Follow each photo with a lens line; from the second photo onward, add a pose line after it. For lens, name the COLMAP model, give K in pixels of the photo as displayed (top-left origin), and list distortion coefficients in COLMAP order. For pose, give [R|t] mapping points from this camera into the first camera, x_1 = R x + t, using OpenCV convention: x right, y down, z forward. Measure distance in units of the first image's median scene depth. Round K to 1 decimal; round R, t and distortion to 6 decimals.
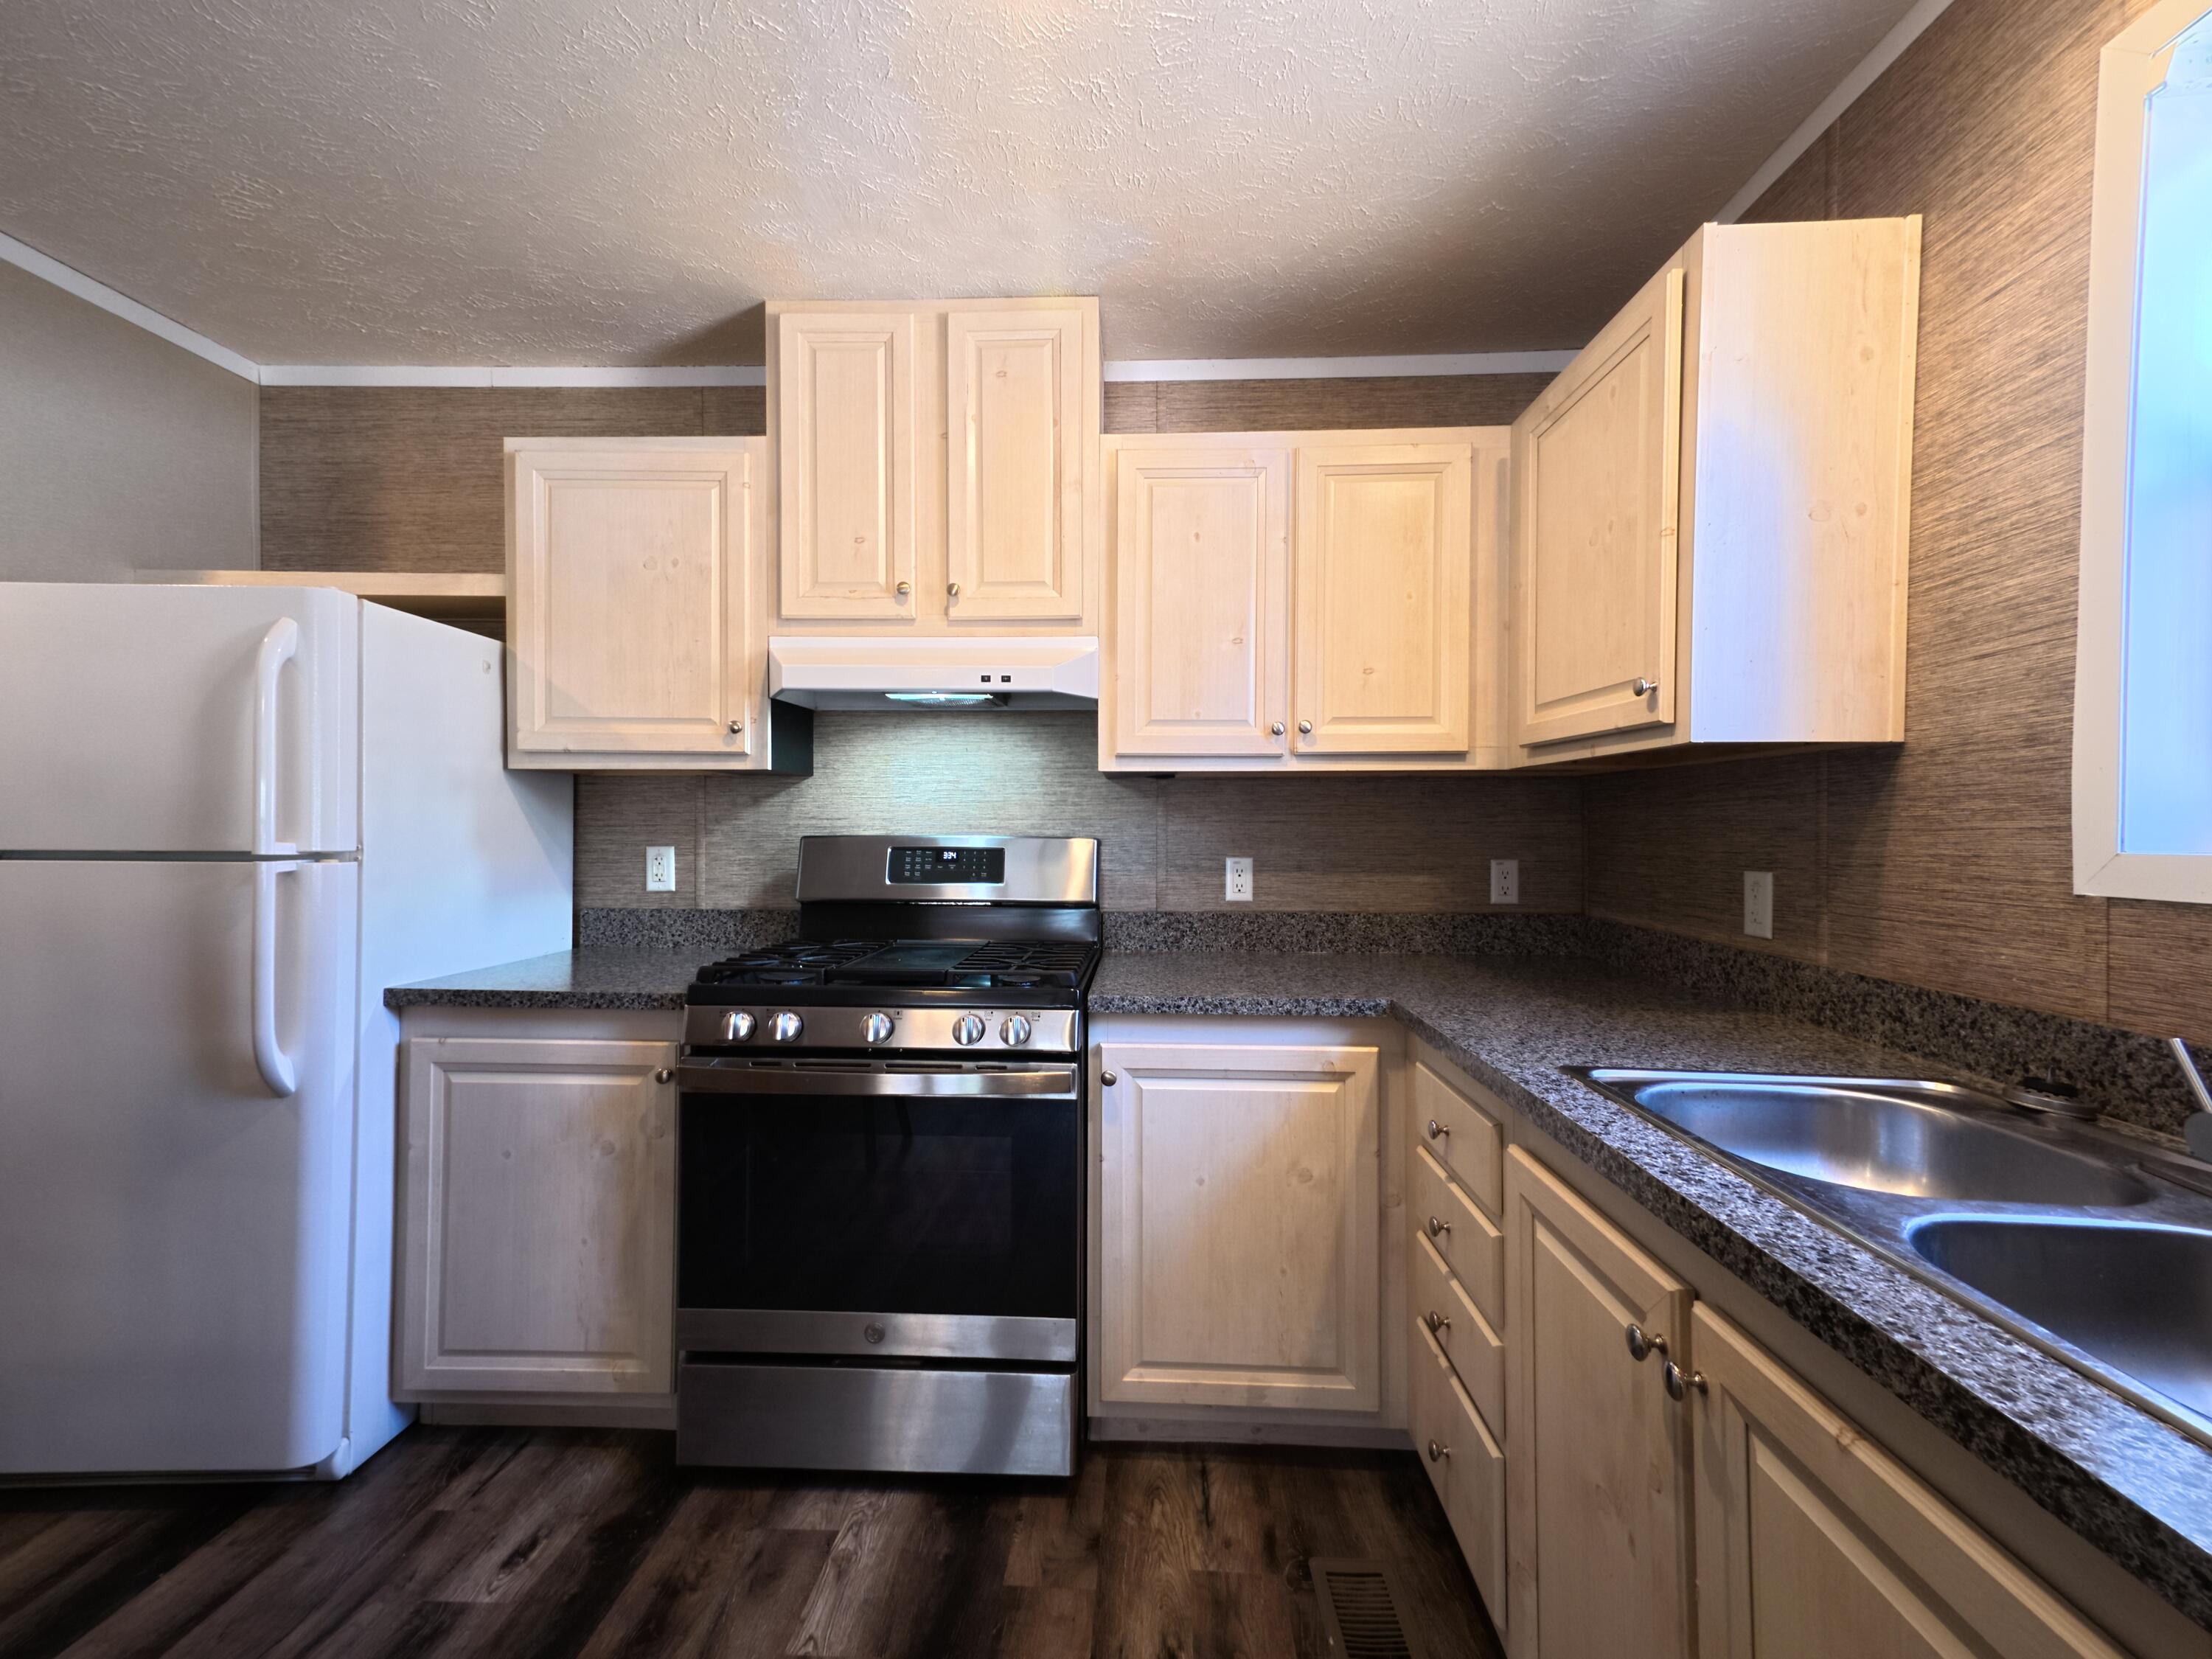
lens RADIAL K [[942.6, 0, 1100.8], [0, 942.6, 827.4], [0, 0, 1]] dist [0.025767, 0.002654]
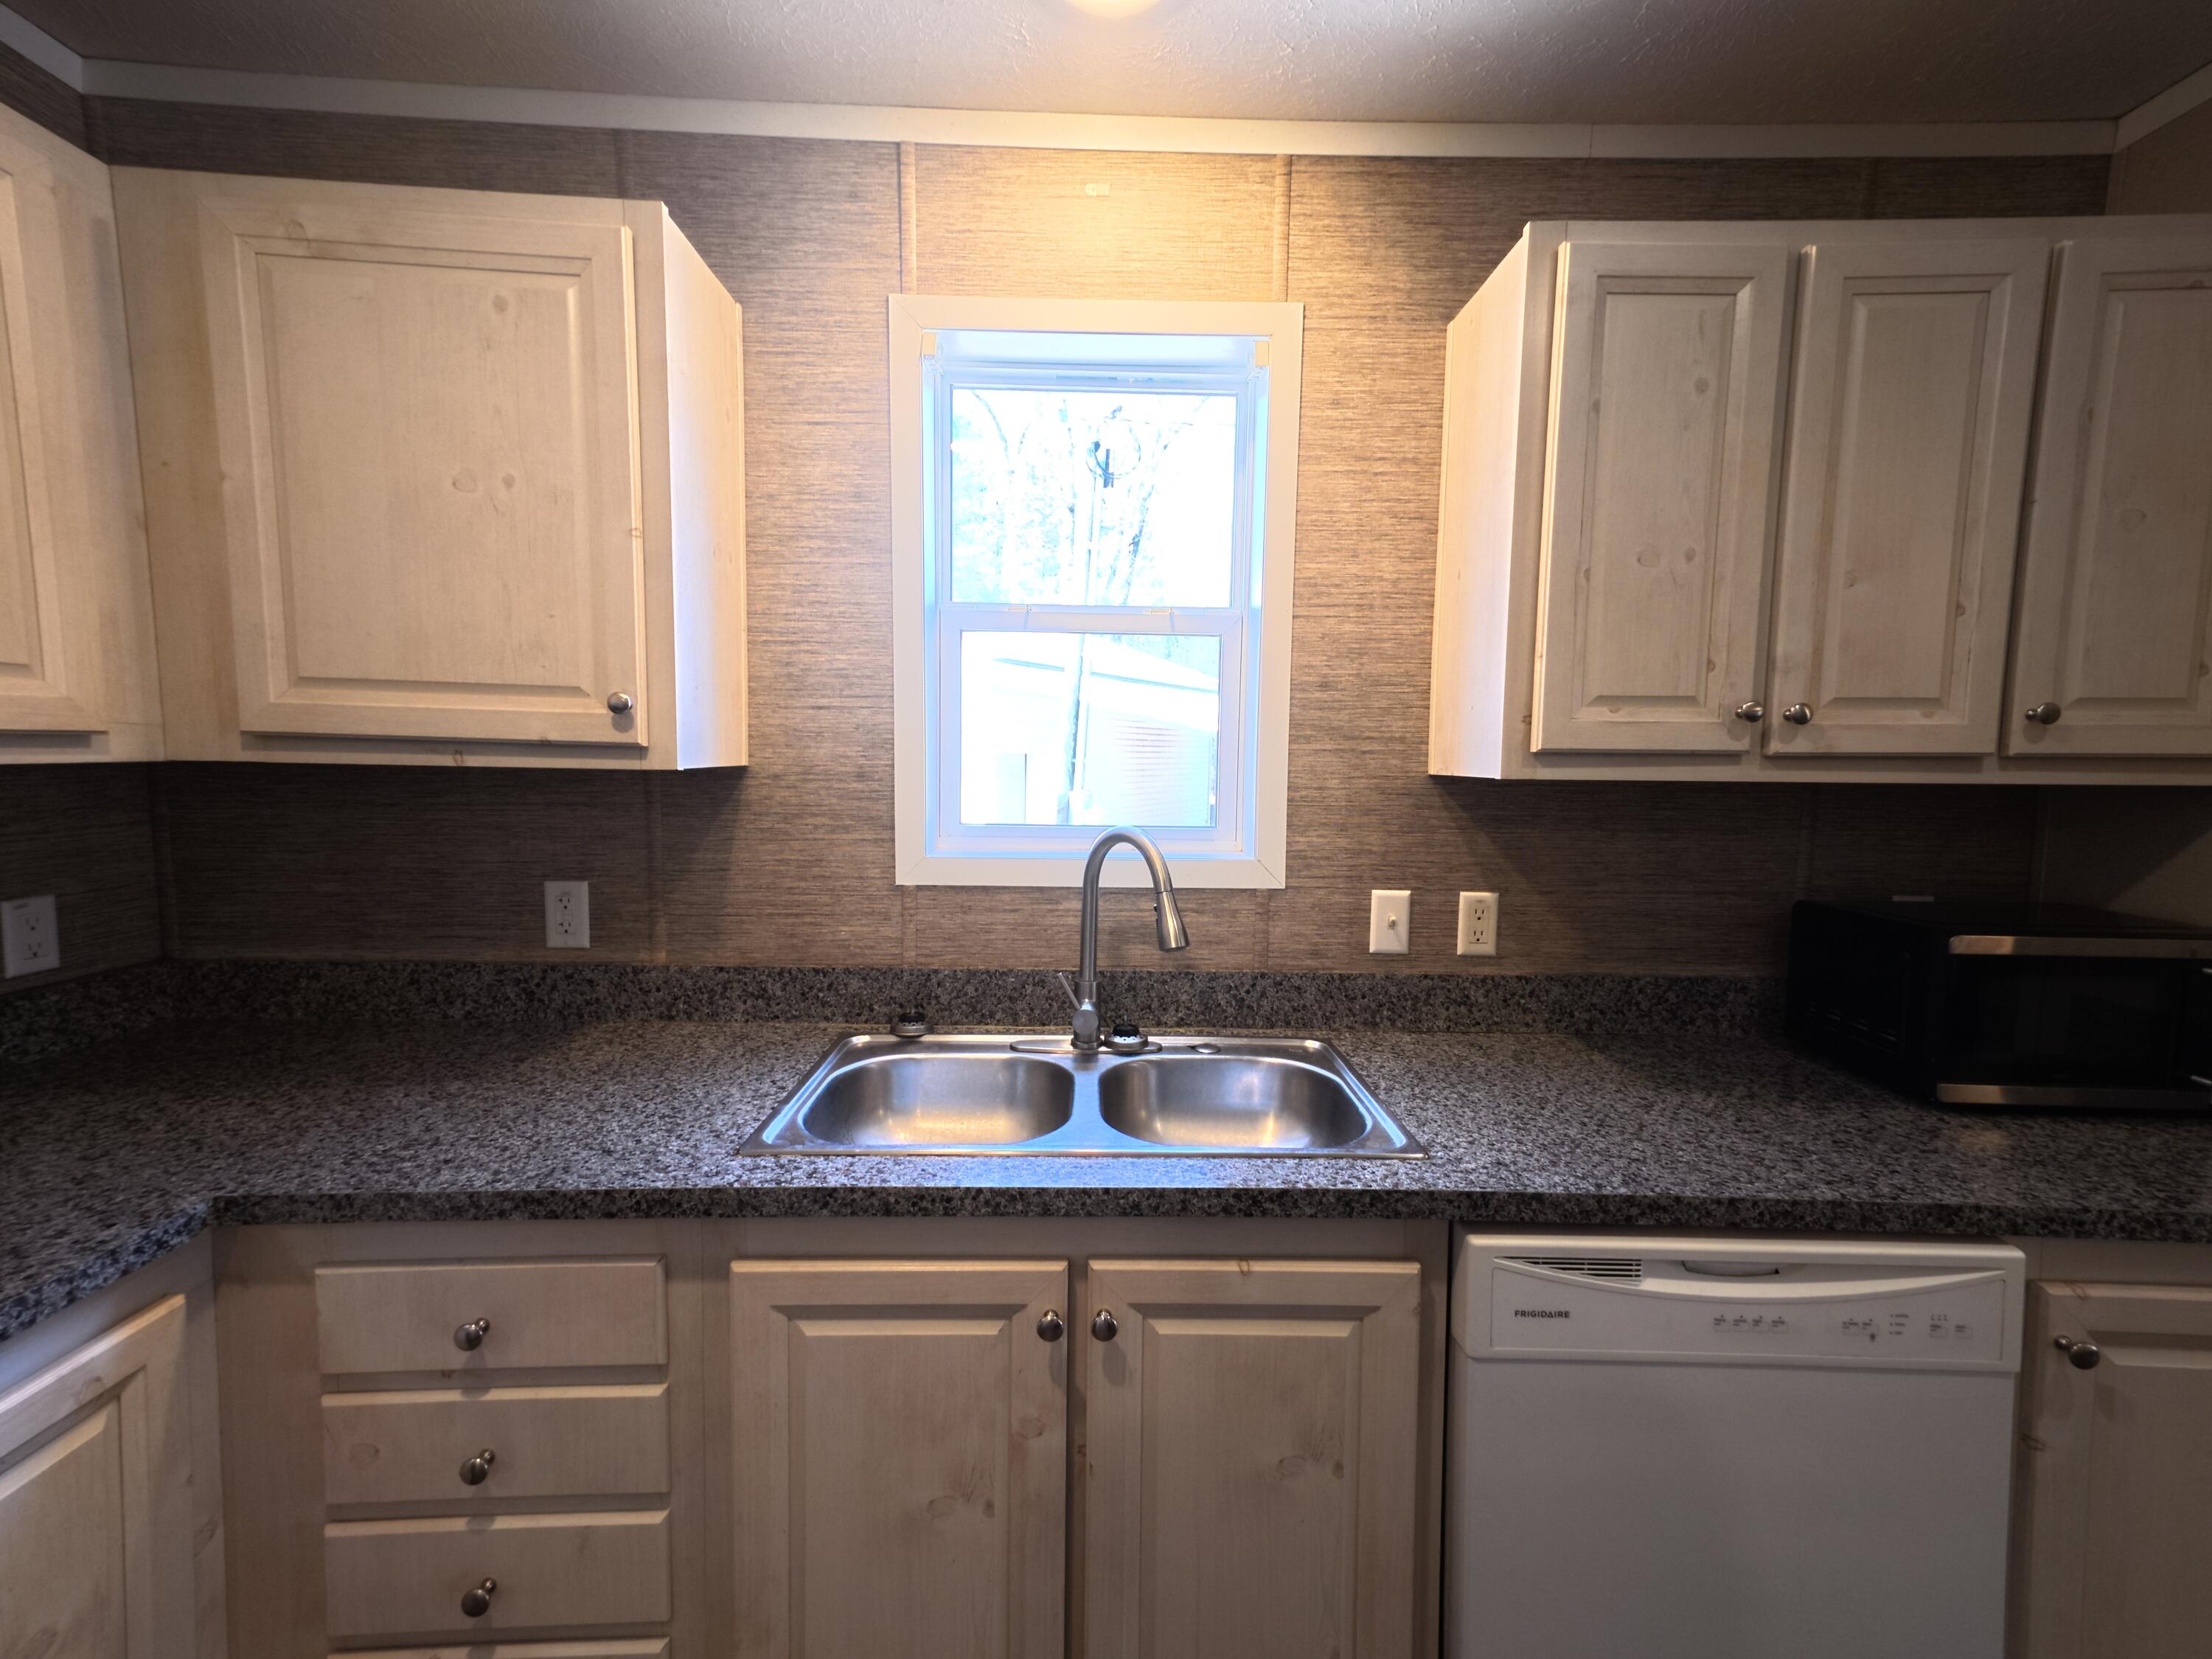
lens RADIAL K [[942.6, 0, 1105.3], [0, 942.6, 828.2], [0, 0, 1]] dist [0.025767, 0.002654]
pose [[-0.067379, -0.091421, 0.993530, -0.366303], [-0.015569, 0.995768, 0.090571, -0.126627], [-0.997606, -0.009366, -0.068518, 0.649775]]
